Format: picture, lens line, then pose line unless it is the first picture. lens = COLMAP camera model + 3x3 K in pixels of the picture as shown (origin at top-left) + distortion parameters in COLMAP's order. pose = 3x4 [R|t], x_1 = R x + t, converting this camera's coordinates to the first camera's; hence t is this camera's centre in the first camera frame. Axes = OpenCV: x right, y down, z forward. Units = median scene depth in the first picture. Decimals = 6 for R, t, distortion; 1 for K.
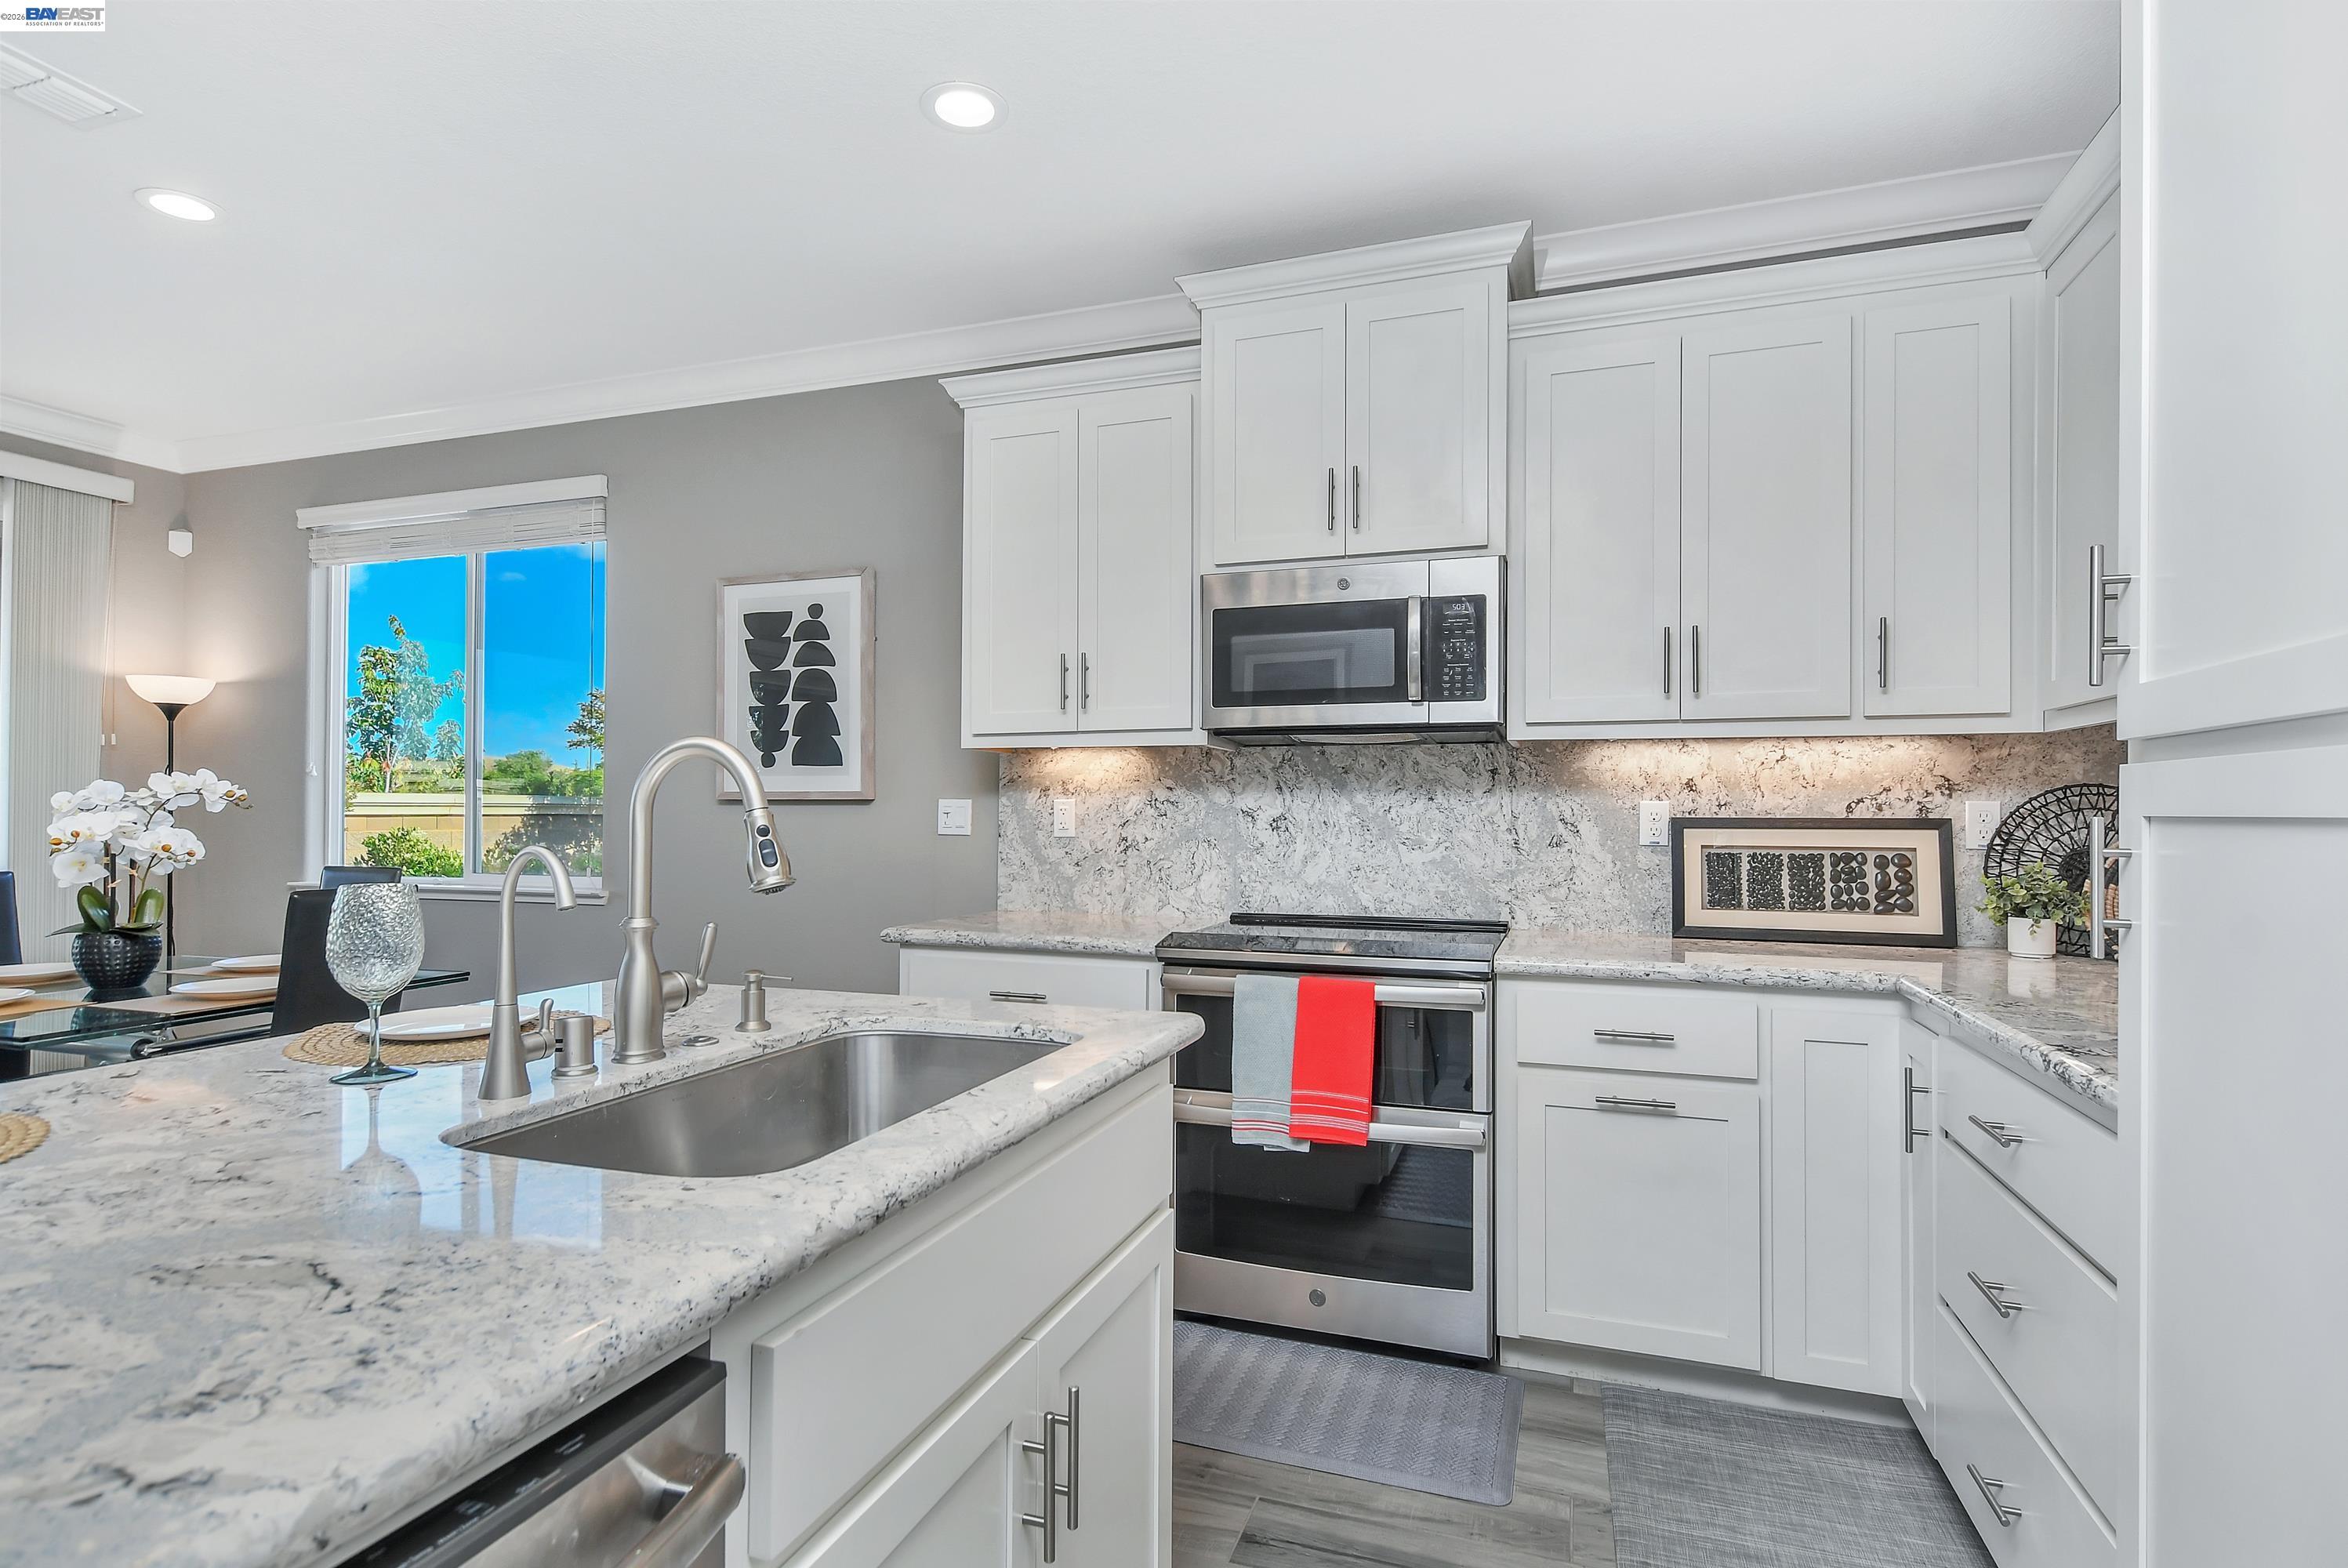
lens RADIAL K [[1196.7, 0, 1145.5], [0, 1196.7, 801.9], [0, 0, 1]] dist [0.005451, -0.000410]
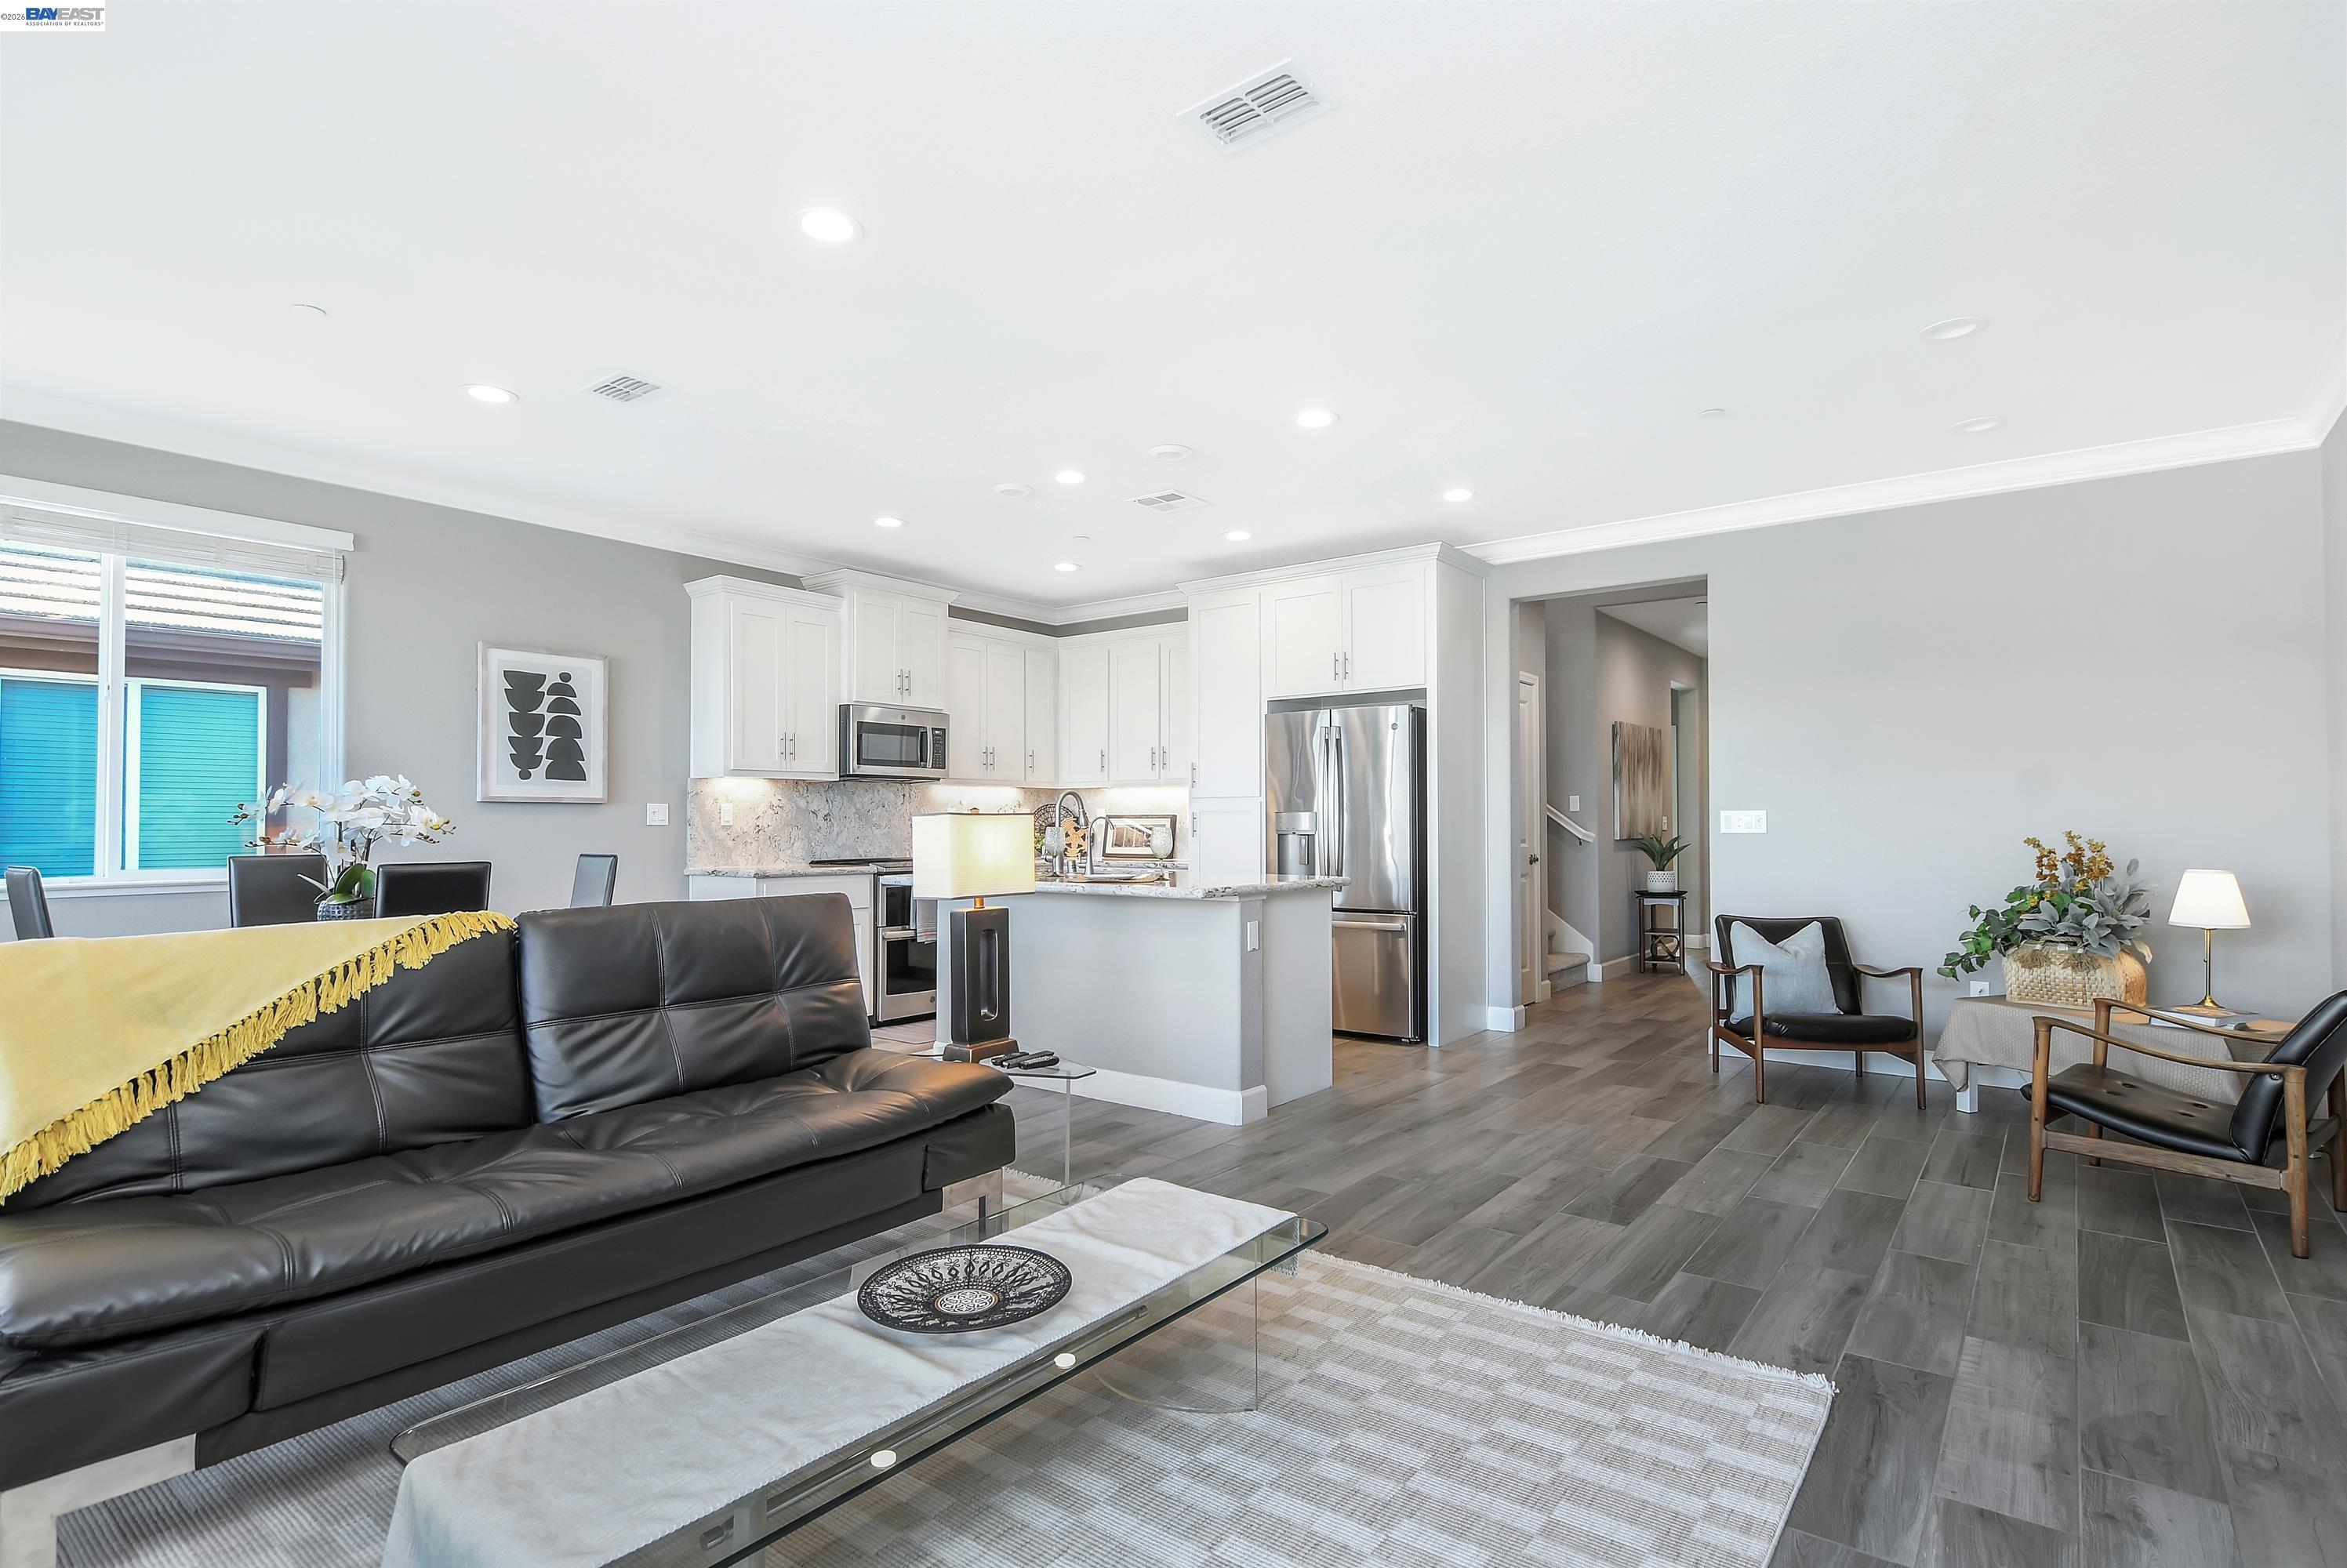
lens RADIAL K [[1176.7, 0, 1144.3], [0, 1176.7, 807.0], [0, 0, 1]] dist [0.019981, -0.009258]
pose [[0.311774, 0.009010, 0.950113, -1.679762], [-0.005256, 0.999956, -0.007758, 0.012946], [-0.950142, -0.002575, 0.311808, -0.177625]]
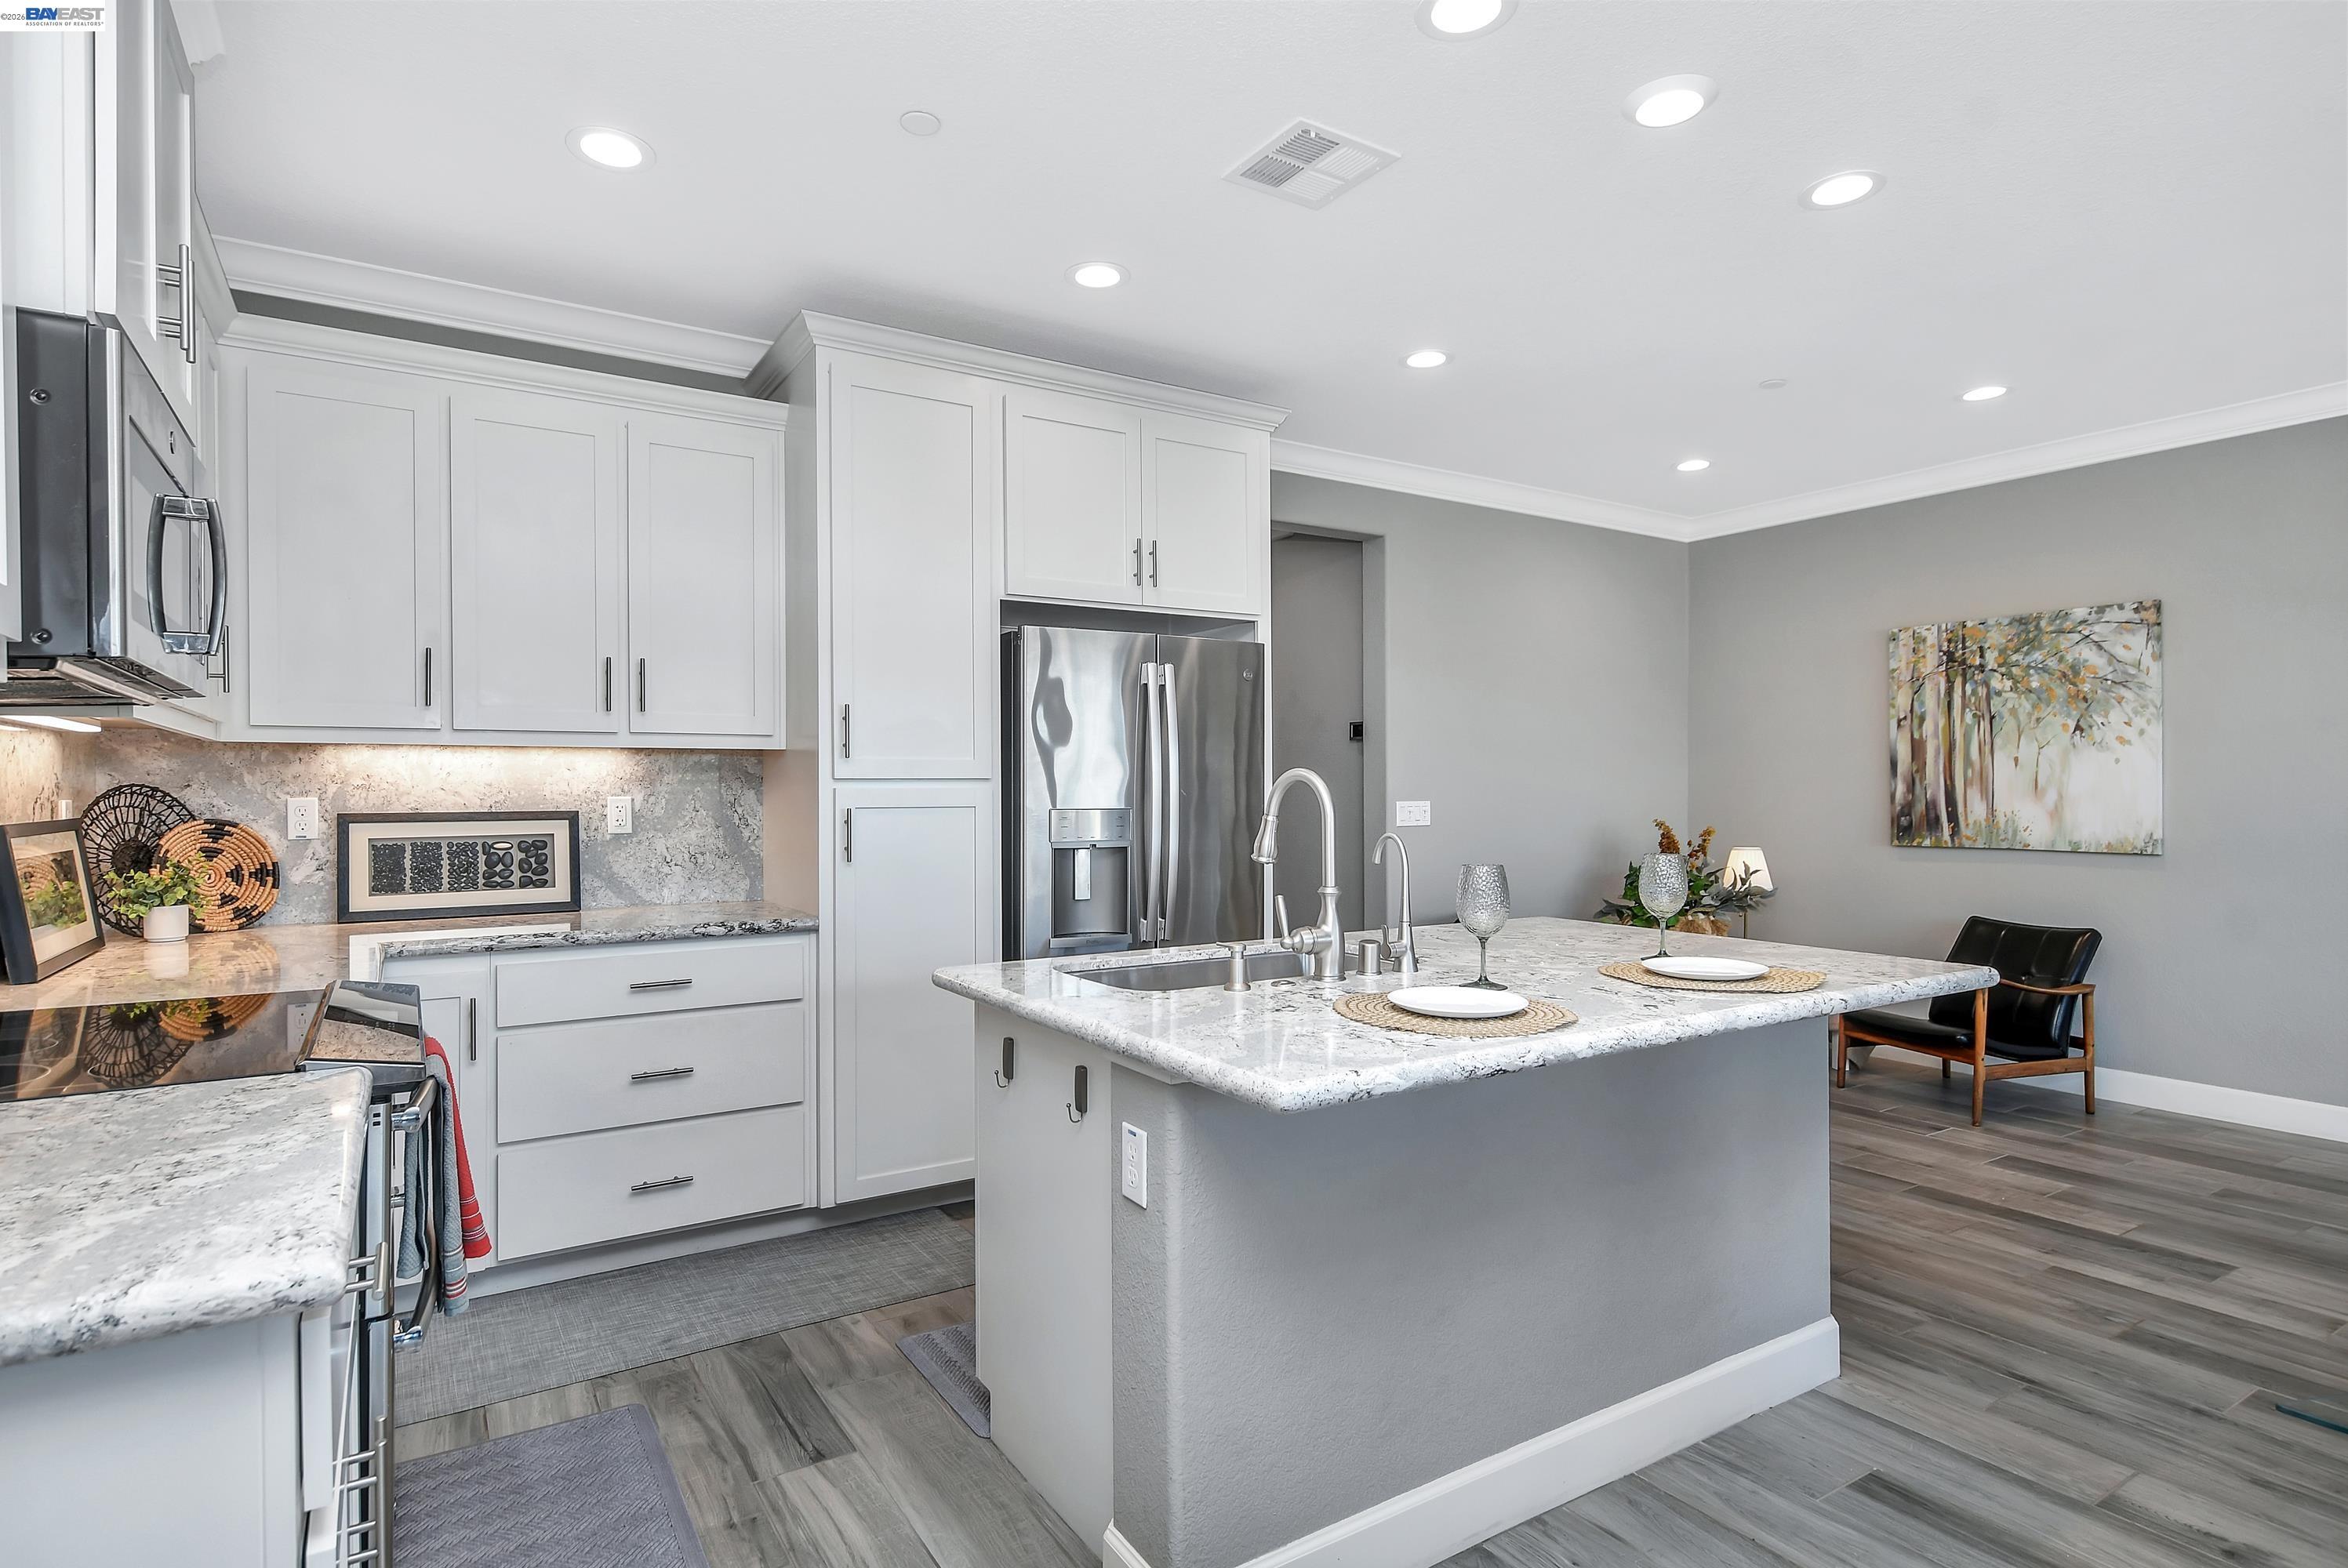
lens RADIAL K [[1220.3, 0, 1174.0], [0, 1220.3, 784.0], [0, 0, 1]] dist [0.004993, 0.001561]
pose [[-0.790926, 0.001853, 0.611910, -0.518164], [-0.004591, 0.999949, -0.008961, -0.007003], [-0.611895, -0.009897, -0.790877, 1.025958]]
